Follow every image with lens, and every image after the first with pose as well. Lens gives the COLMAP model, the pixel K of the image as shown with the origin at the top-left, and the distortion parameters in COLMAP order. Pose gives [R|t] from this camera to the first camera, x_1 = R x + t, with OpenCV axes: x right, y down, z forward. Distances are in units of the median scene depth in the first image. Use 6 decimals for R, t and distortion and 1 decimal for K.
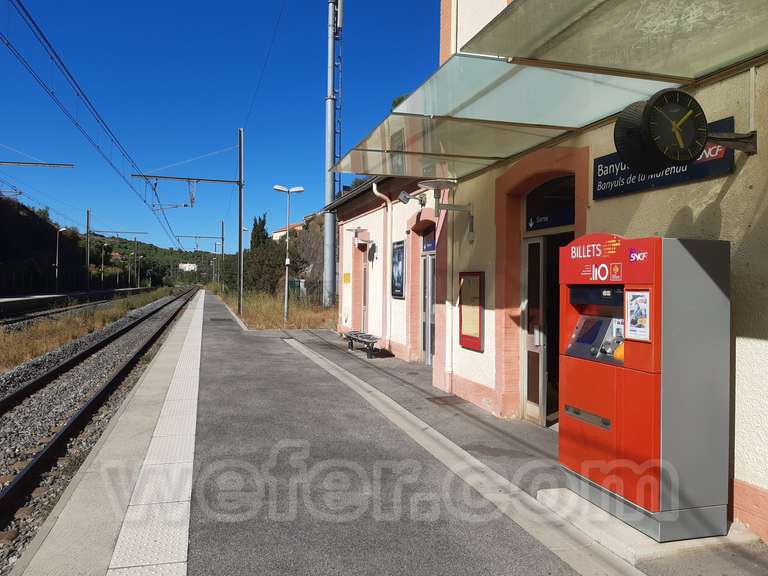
lens RADIAL K [[594.3, 0, 384.0], [0, 594.3, 288.0], [0, 0, 1]] dist [0.096277, -0.183847]
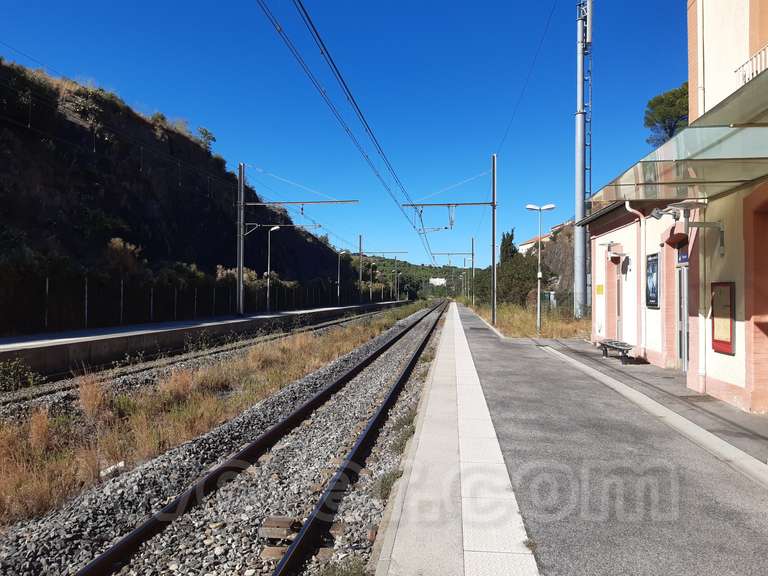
lens RADIAL K [[594.3, 0, 384.0], [0, 594.3, 288.0], [0, 0, 1]] dist [0.096277, -0.183847]
pose [[0.918946, -0.015704, -0.394069, 0.005723], [0.007293, 0.999713, -0.022832, 0.002074], [0.394315, 0.018108, 0.918797, -0.151418]]
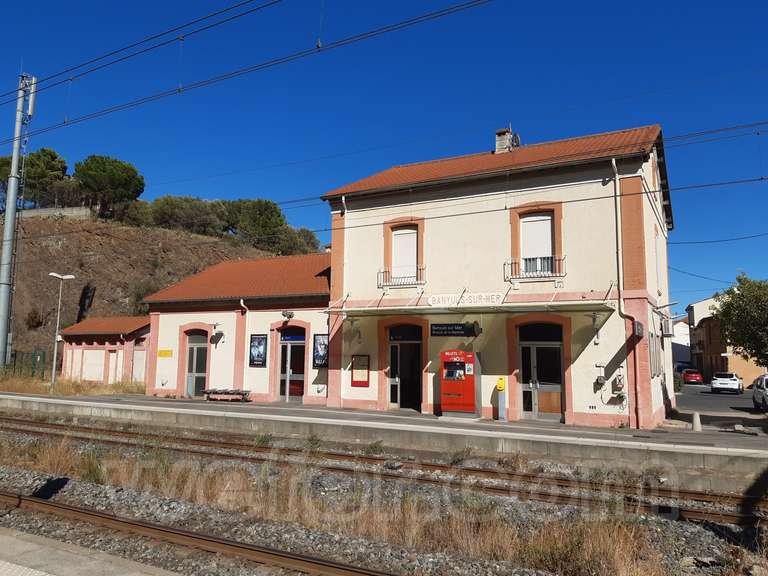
lens RADIAL K [[616.3, 0, 381.1], [0, 616.3, 268.0], [0, 0, 1]] dist [0.020003, -0.005286]
pose [[0.726000, 0.090262, 0.681745, -0.887201], [0.003078, 0.990913, -0.134472, -0.023085], [-0.687688, 0.099725, 0.719125, -0.529935]]
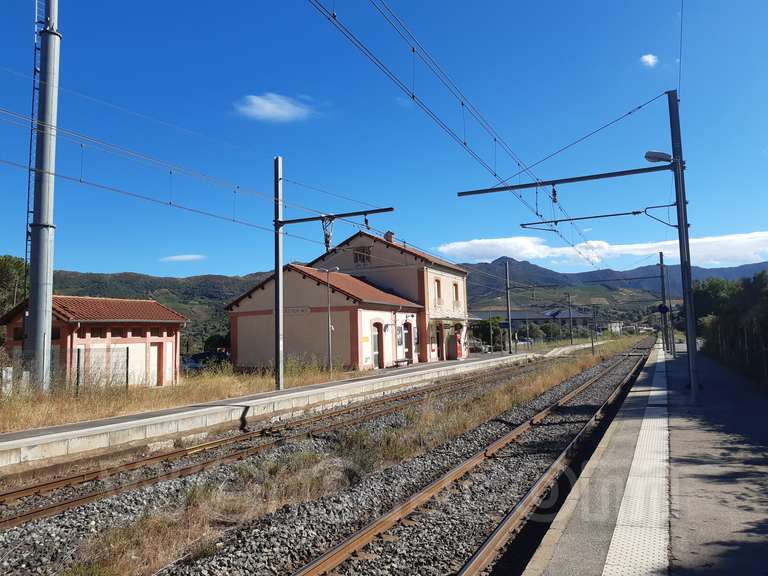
lens RADIAL K [[594.3, 0, 384.0], [0, 594.3, 288.0], [0, 0, 1]] dist [0.096277, -0.183847]
pose [[-0.750675, 0.058921, 0.658039, -1.745333], [0.018857, 0.997520, -0.067806, -0.064137], [-0.660403, -0.038491, -0.749924, 3.023517]]
